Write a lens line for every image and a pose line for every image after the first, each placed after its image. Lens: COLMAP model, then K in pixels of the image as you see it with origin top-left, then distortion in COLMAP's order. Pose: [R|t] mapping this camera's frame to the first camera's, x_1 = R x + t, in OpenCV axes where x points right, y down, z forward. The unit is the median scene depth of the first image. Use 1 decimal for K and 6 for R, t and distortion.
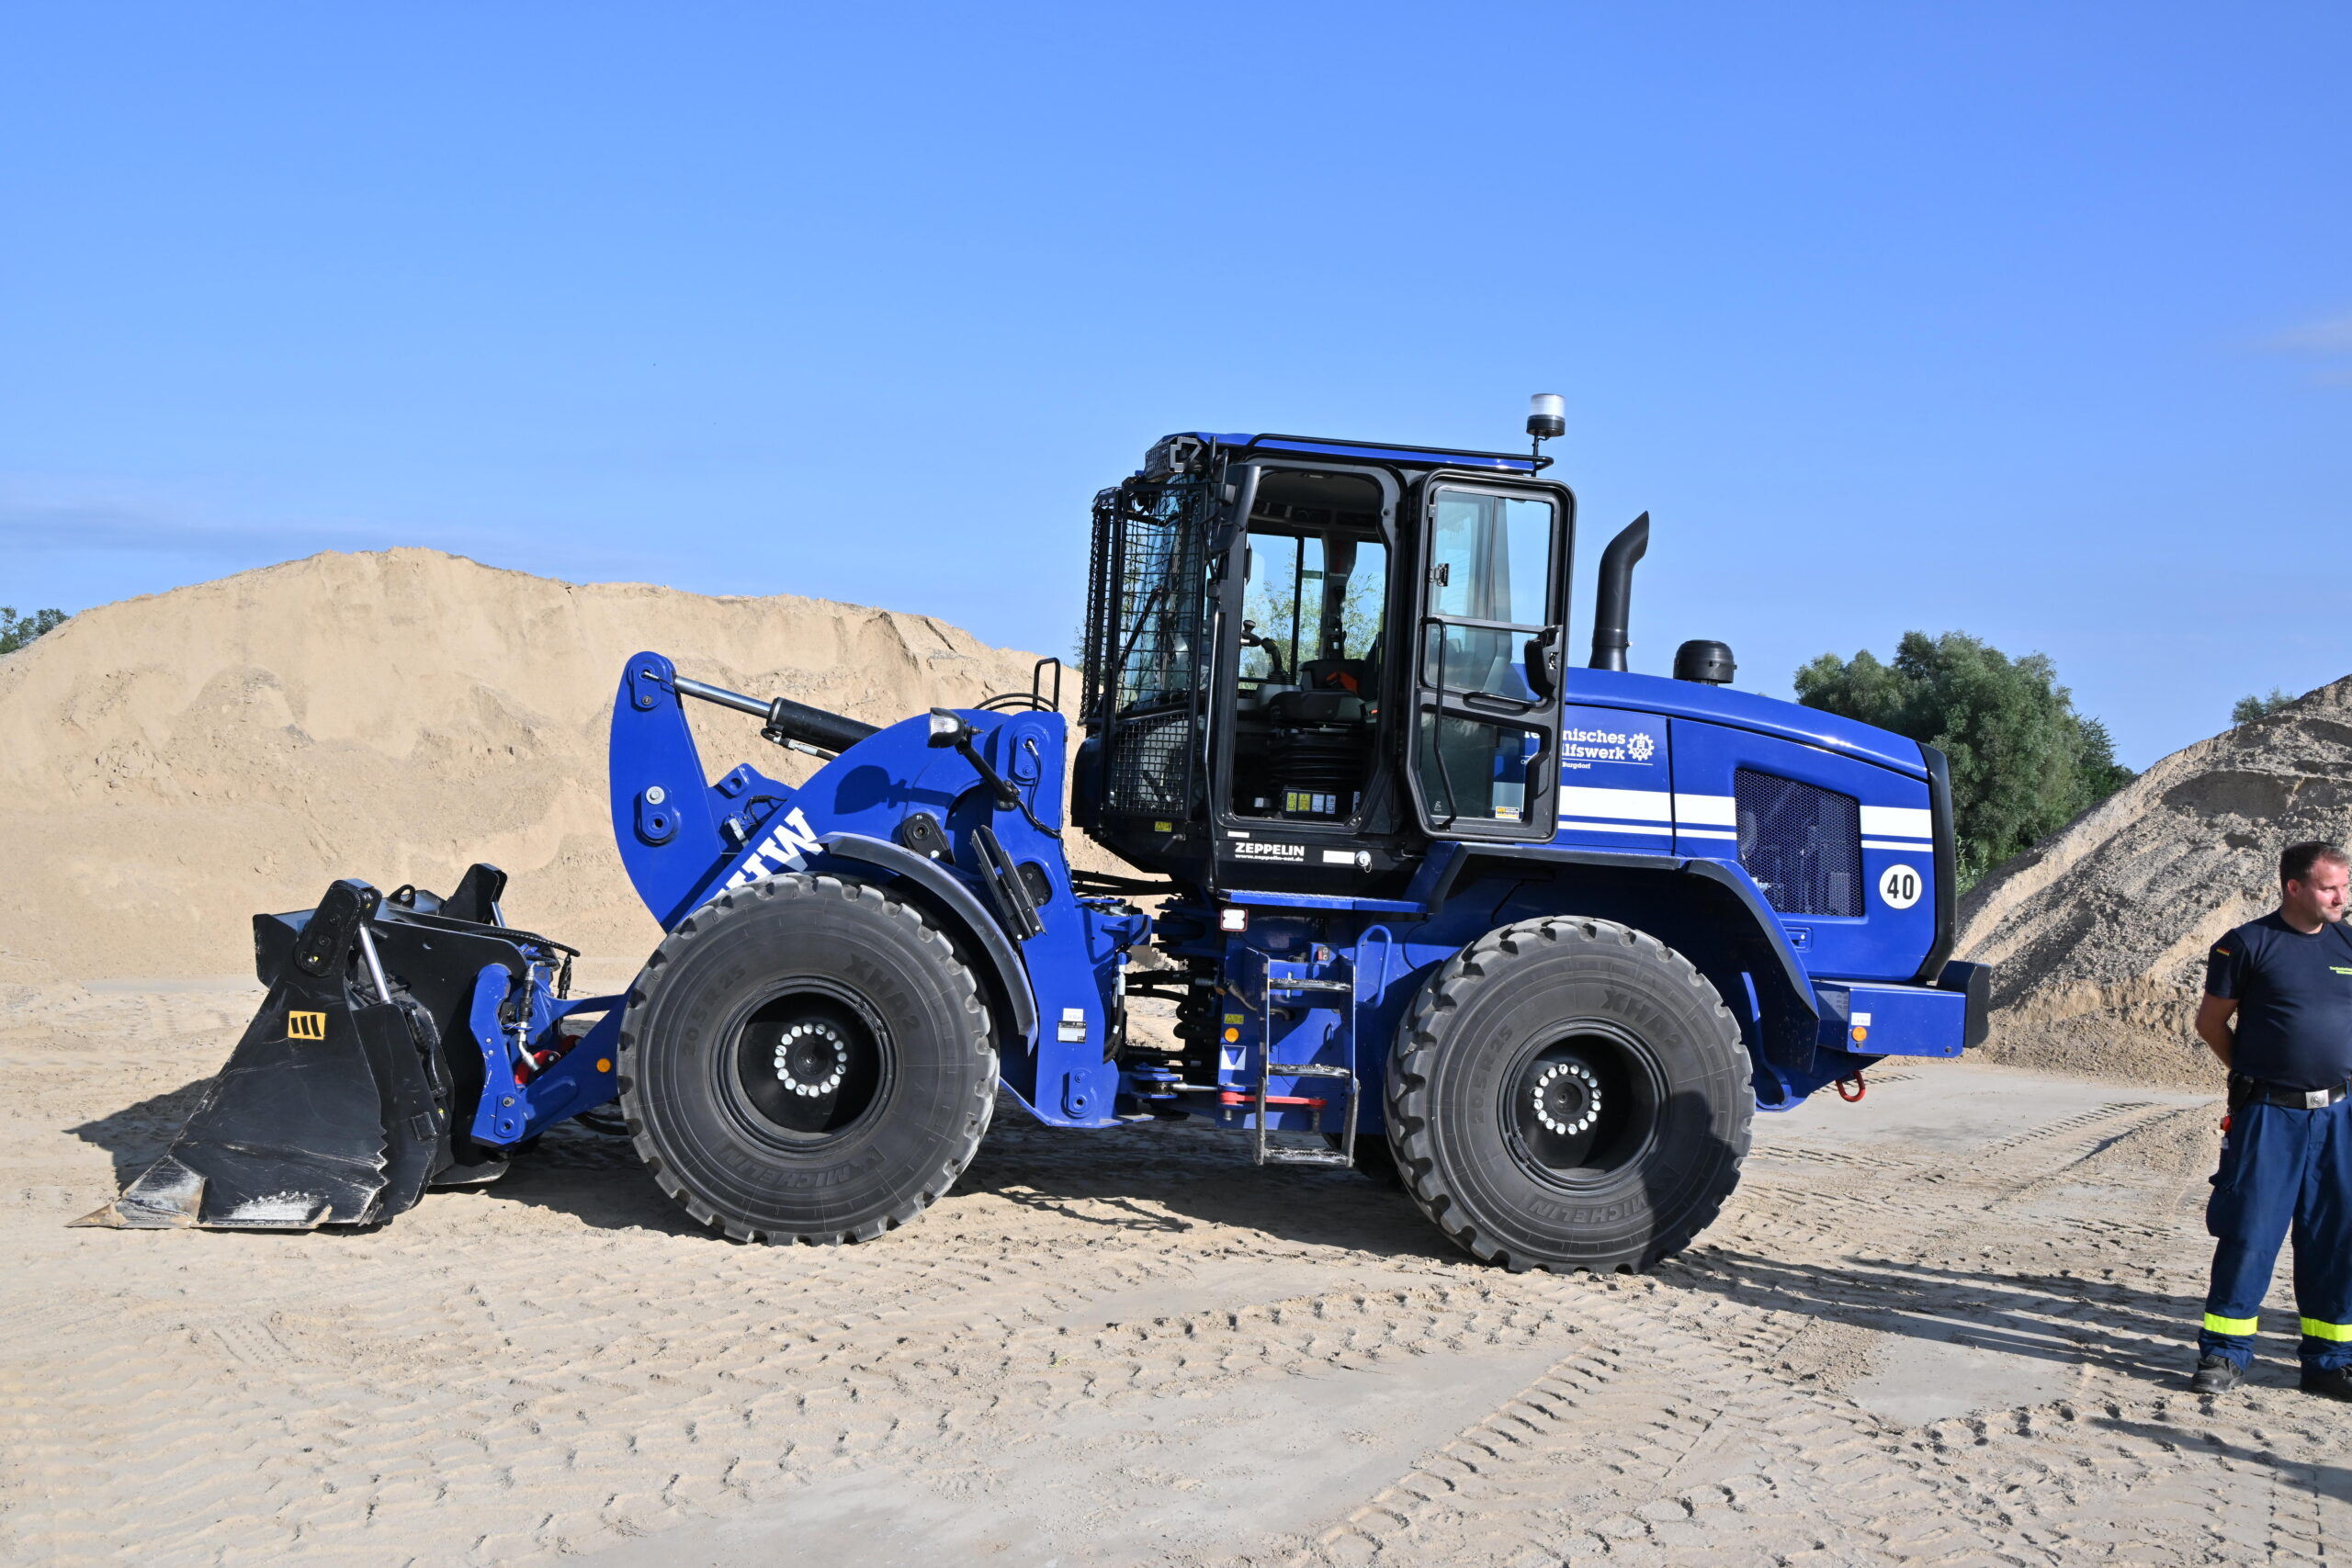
lens RADIAL K [[2351.1, 0, 1176.0], [0, 2351.1, 784.0], [0, 0, 1]] dist [-0.001043, 0.010330]
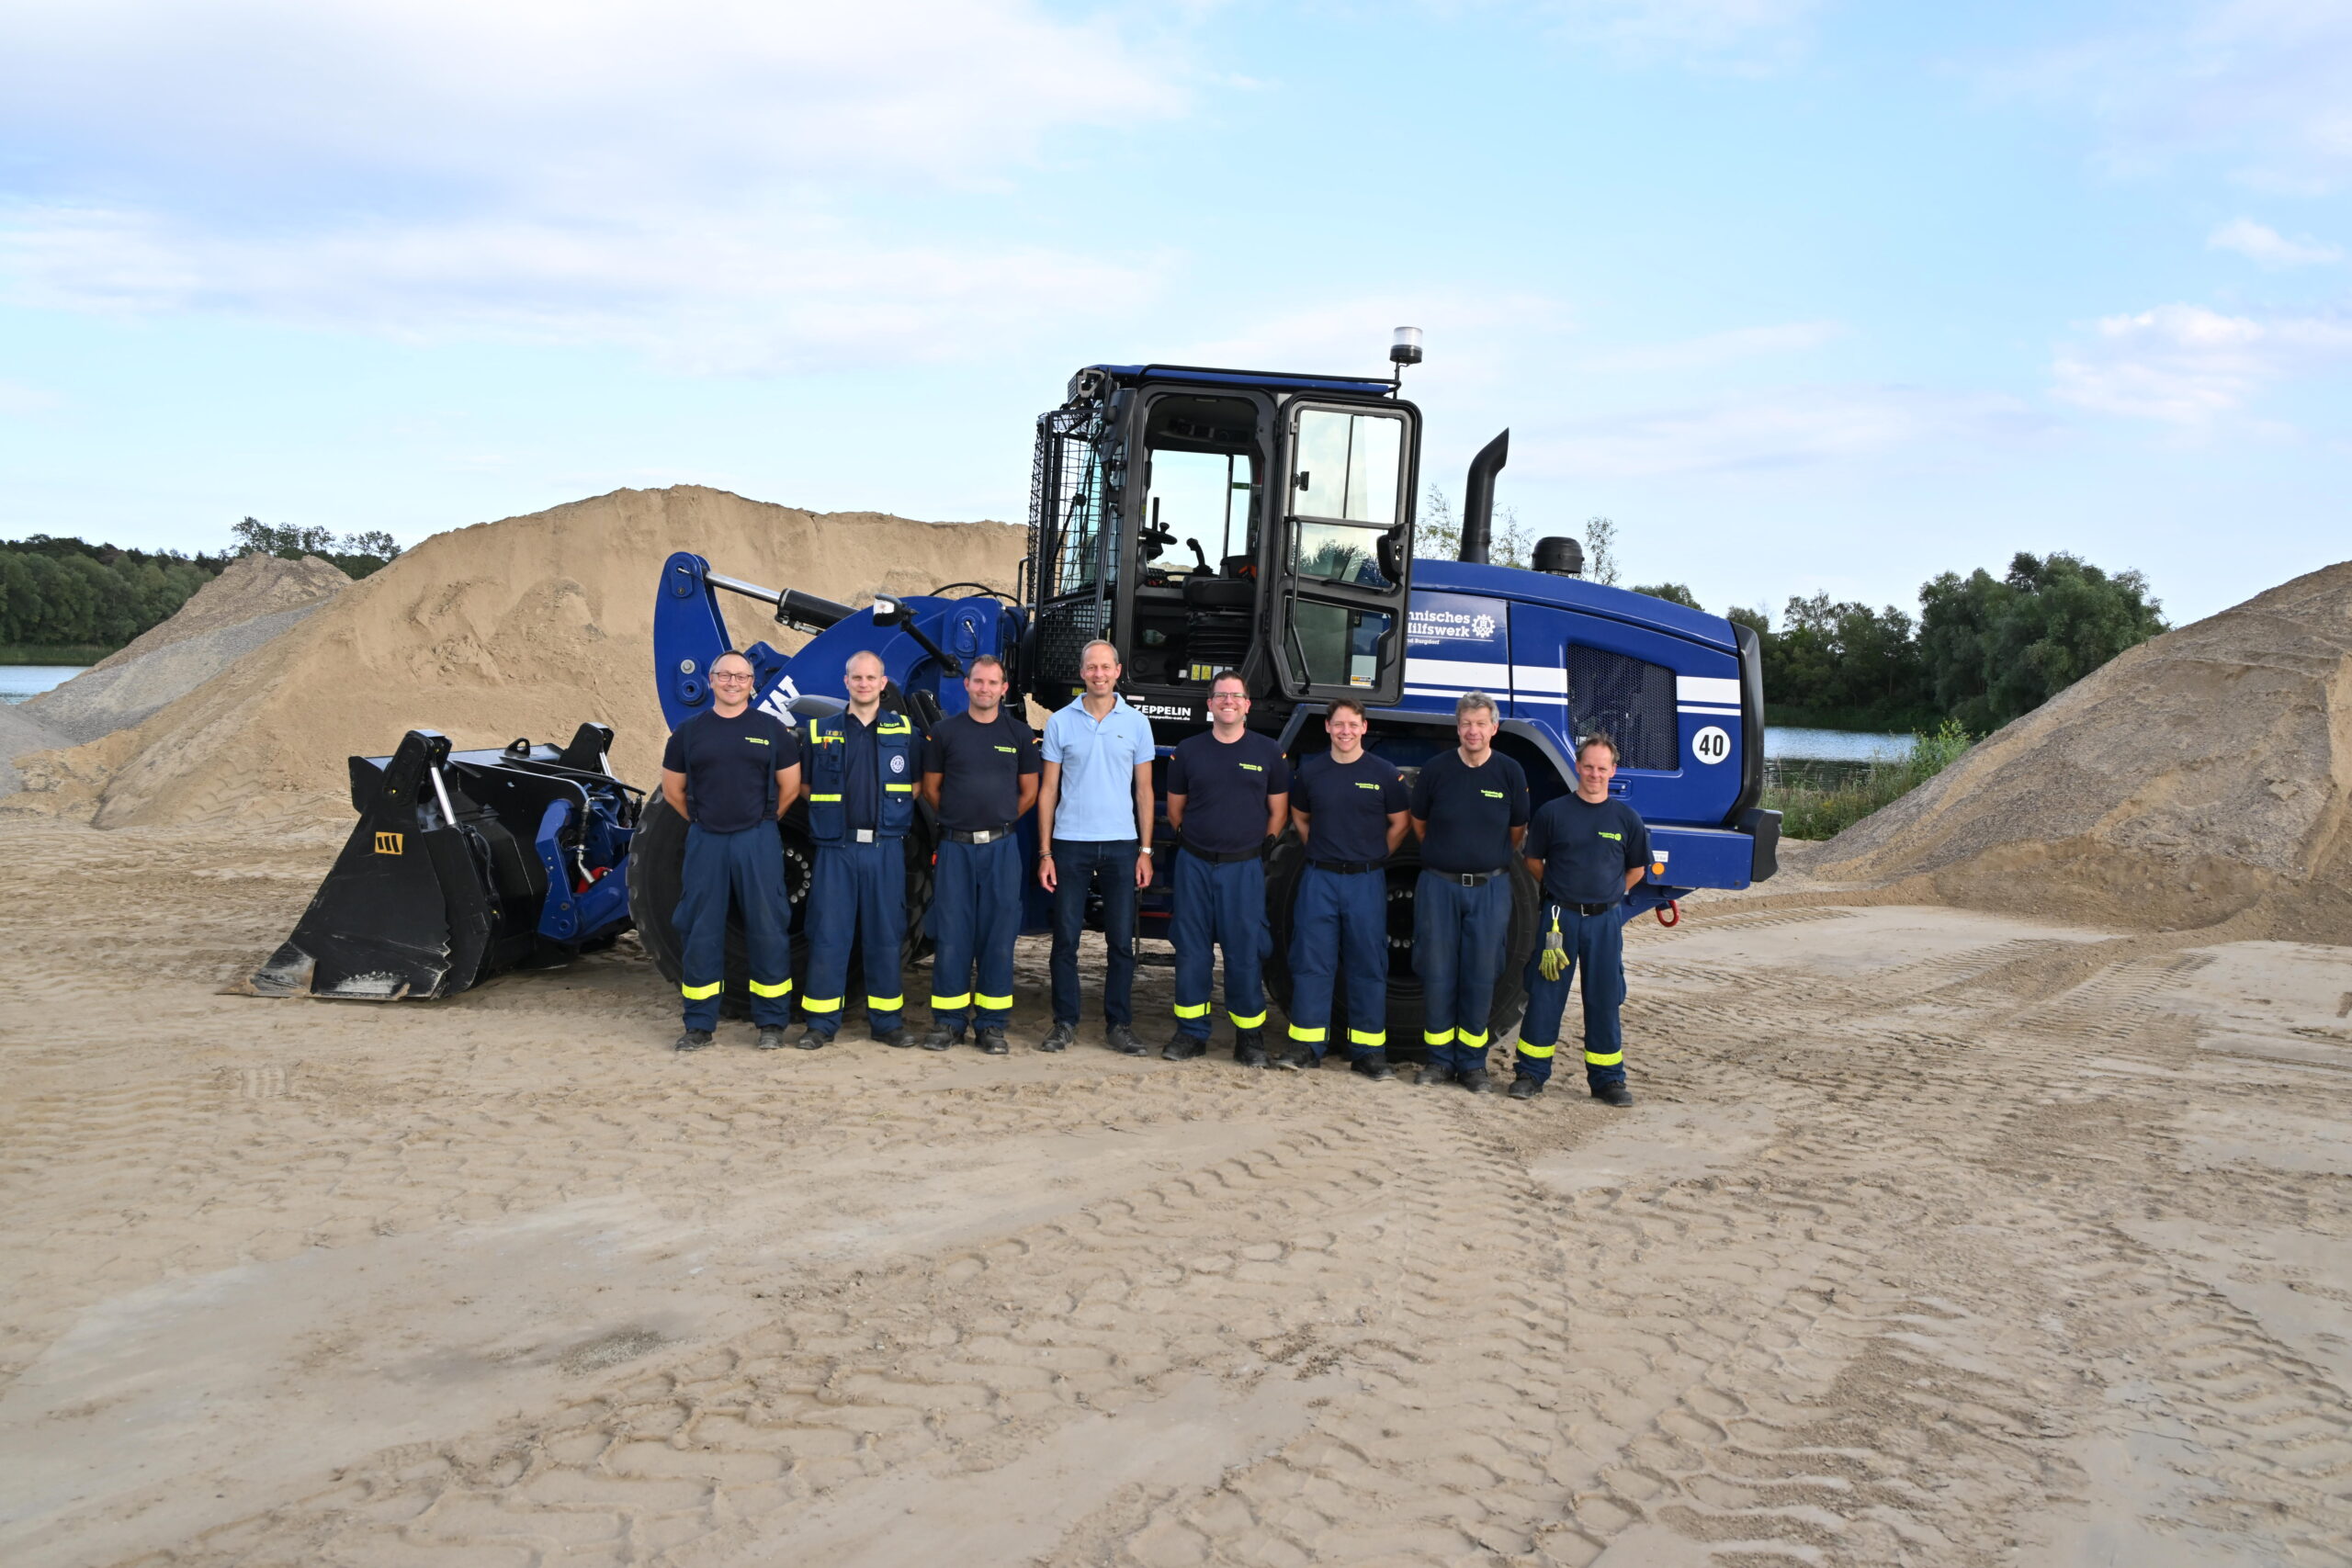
lens RADIAL K [[1856.3, 0, 1159.9], [0, 1856.3, 812.3], [0, 0, 1]] dist [-0.006050, 0.002018]
pose [[0.990240, 0.010927, -0.138943, 0.164192], [-0.001115, 0.997511, 0.070507, 0.012017], [0.139368, -0.069664, 0.987787, 0.041057]]
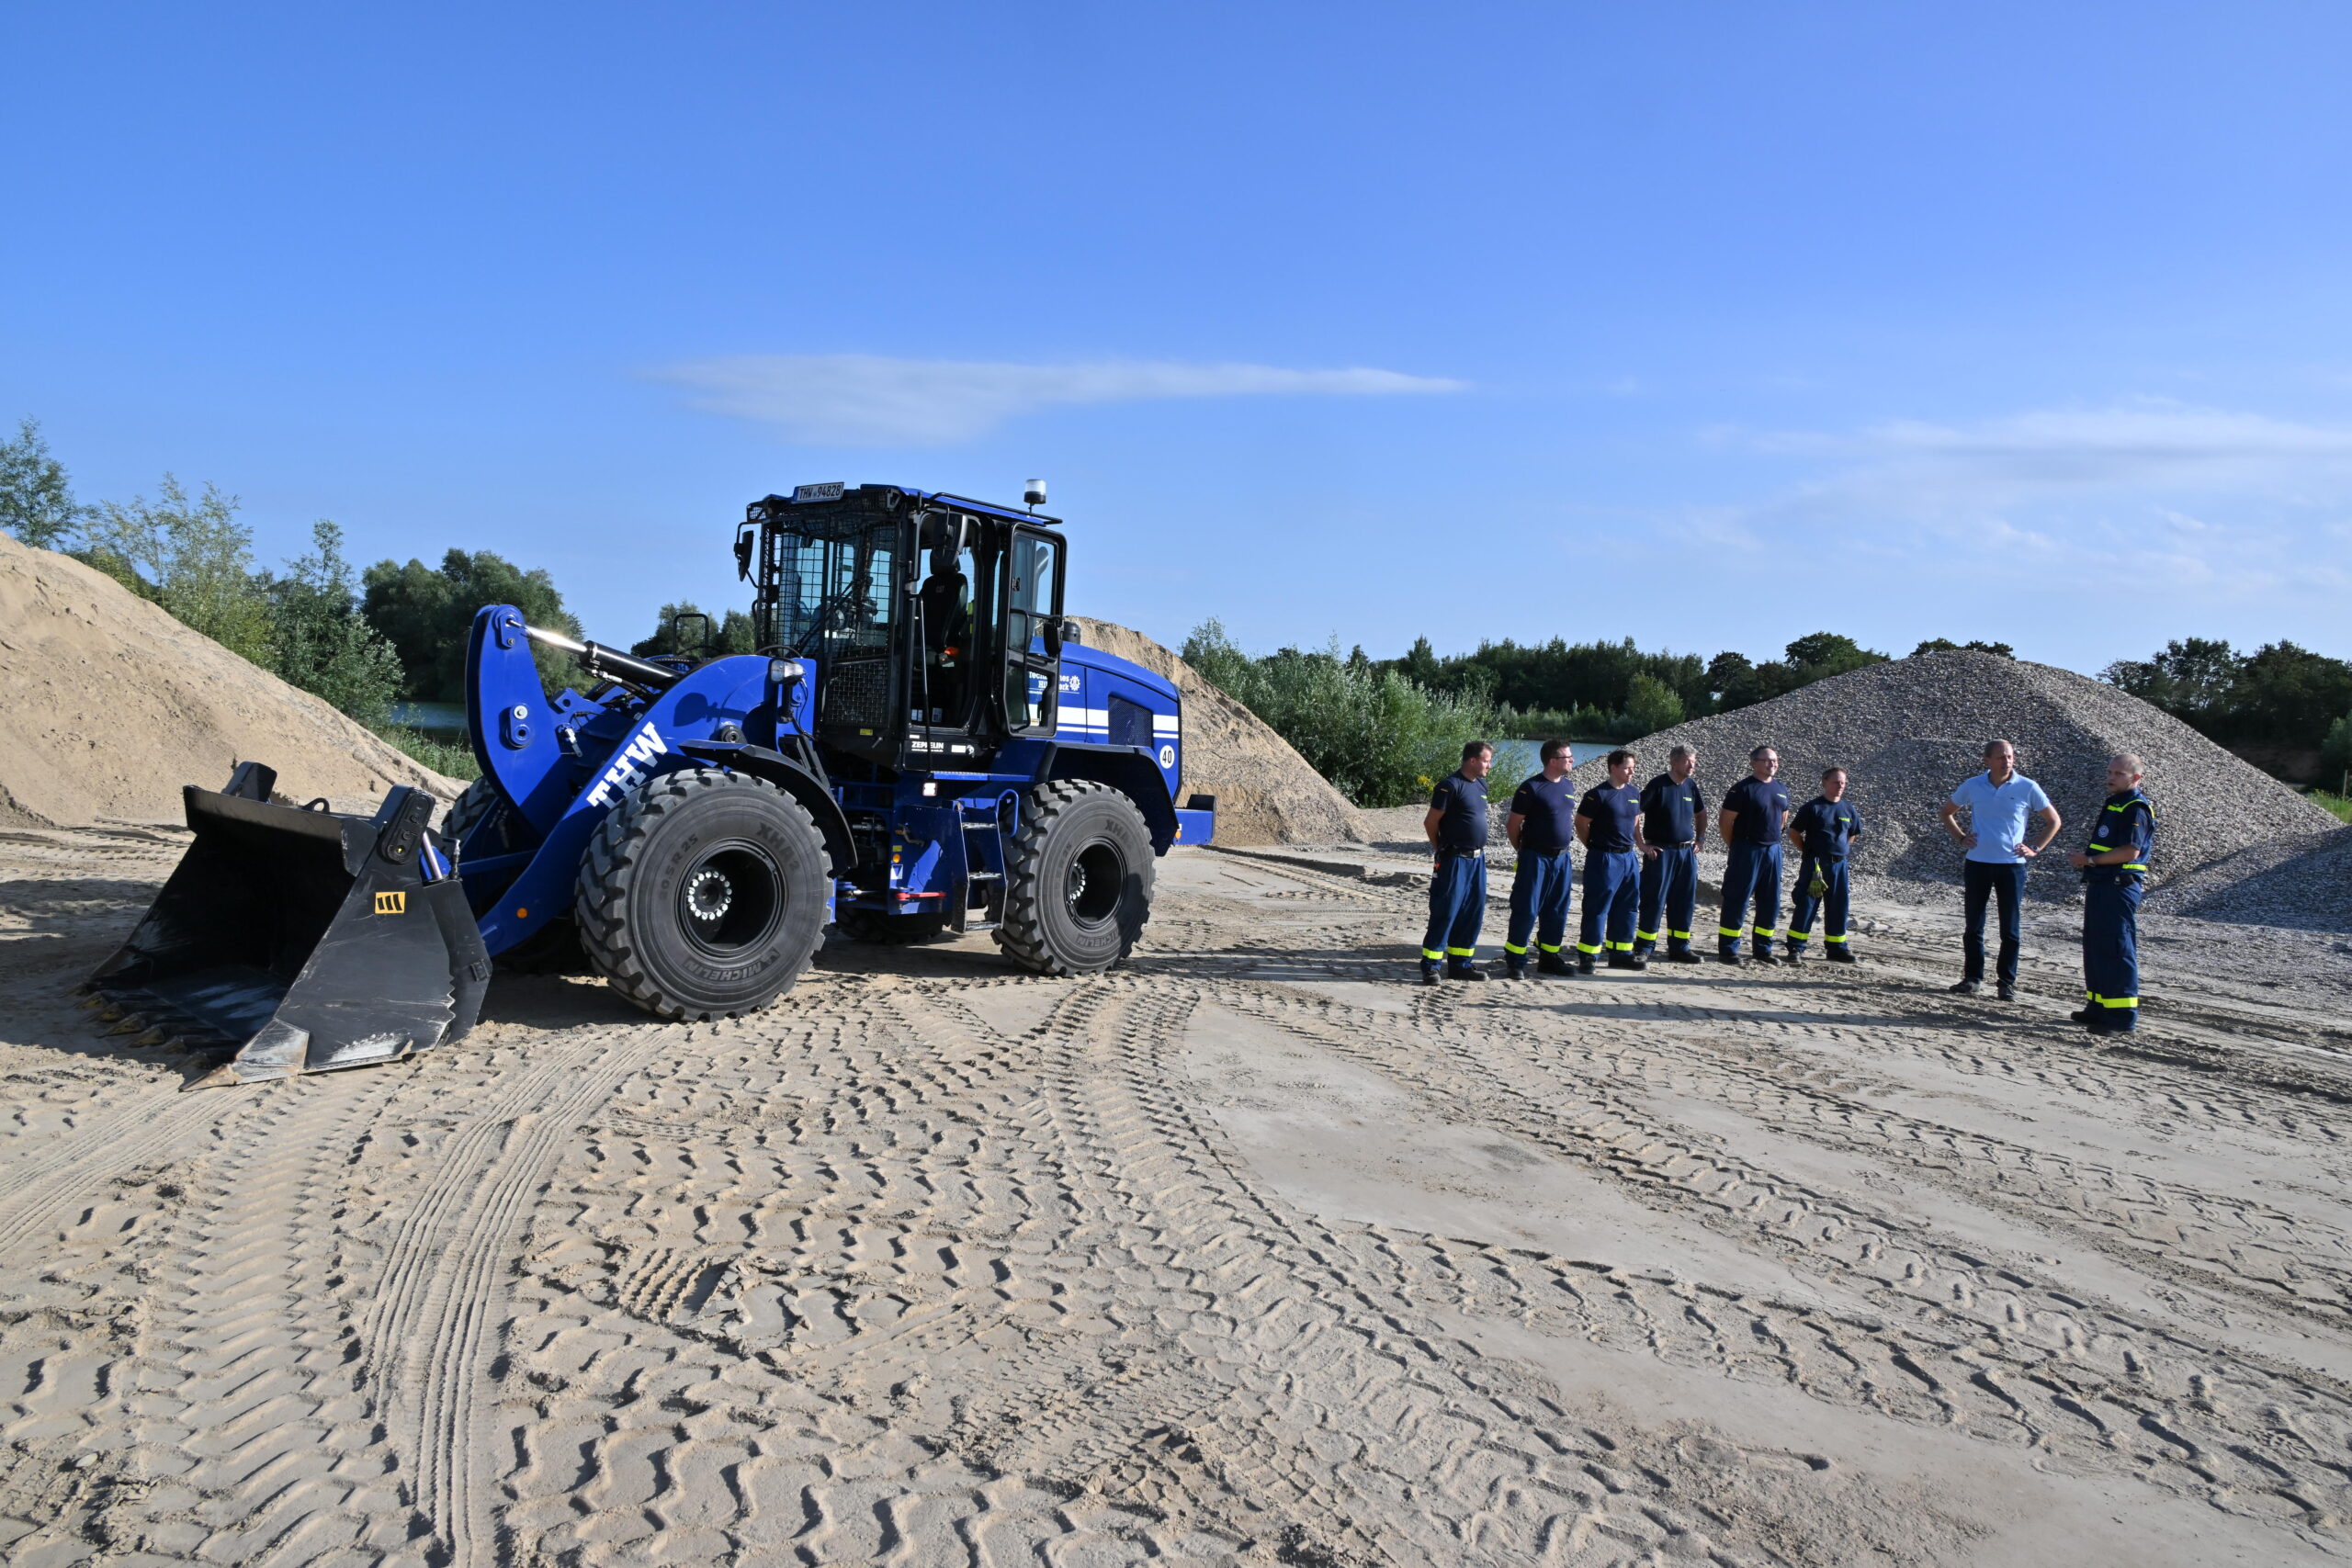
lens RADIAL K [[1539.5, 0, 1176.0], [0, 1539.5, 784.0], [0, 0, 1]] dist [-0.001333, 0.001703]
pose [[0.709197, -0.036494, 0.704065, -0.570077], [-0.023686, 0.996862, 0.075529, -0.029332], [-0.704612, -0.070241, 0.706108, 0.106873]]
